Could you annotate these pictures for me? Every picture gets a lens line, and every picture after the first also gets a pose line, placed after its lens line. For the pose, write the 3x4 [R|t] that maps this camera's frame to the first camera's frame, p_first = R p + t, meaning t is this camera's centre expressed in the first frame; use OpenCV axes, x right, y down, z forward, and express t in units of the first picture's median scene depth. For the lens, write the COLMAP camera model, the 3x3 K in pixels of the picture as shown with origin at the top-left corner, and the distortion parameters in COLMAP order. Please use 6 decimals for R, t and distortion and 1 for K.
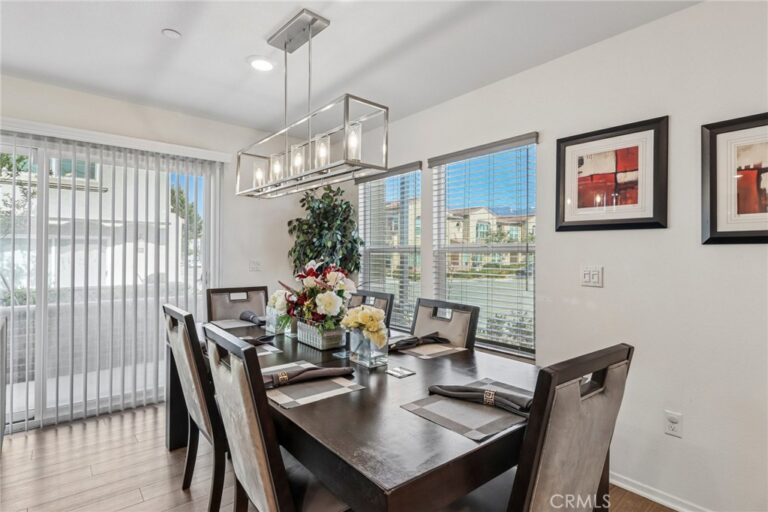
lens RADIAL K [[383.1, 0, 383.5], [0, 383.1, 251.4], [0, 0, 1]] dist [0.000593, -0.000611]
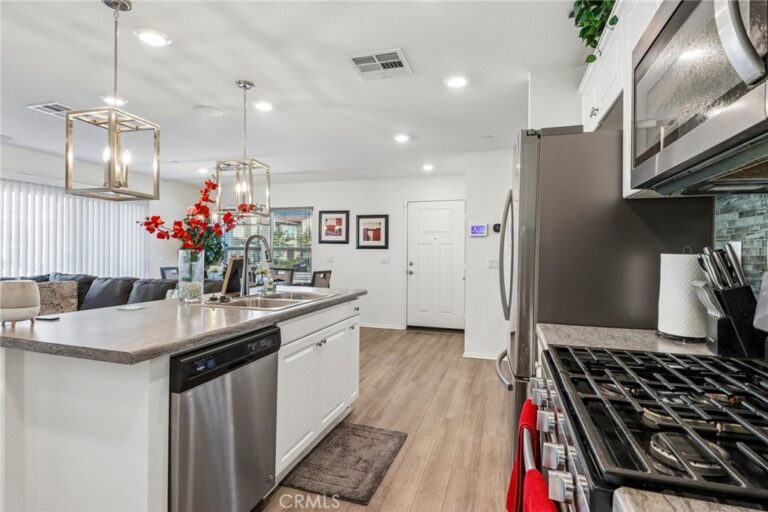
lens RADIAL K [[383.1, 0, 383.5], [0, 383.1, 251.4], [0, 0, 1]] dist [0.000593, -0.000611]
pose [[0.841372, 0.002588, 0.540450, -0.739359], [-0.007125, 0.999955, 0.006304, -0.015631], [-0.540409, -0.009155, 0.841353, -1.795030]]
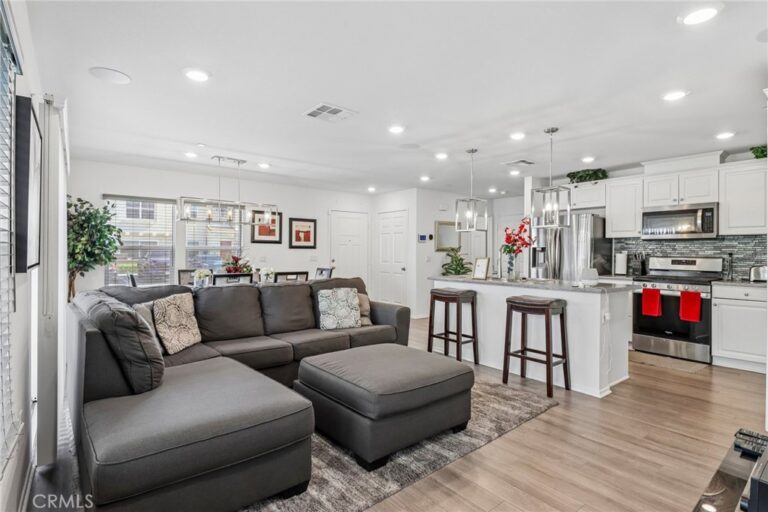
lens RADIAL K [[383.1, 0, 383.5], [0, 383.1, 251.4], [0, 0, 1]] dist [0.000593, -0.000611]
pose [[0.007044, -0.001861, 0.999973, -2.569722], [-0.010694, 0.999941, 0.001936, -0.005329], [-0.999918, -0.010707, 0.007024, 0.011753]]
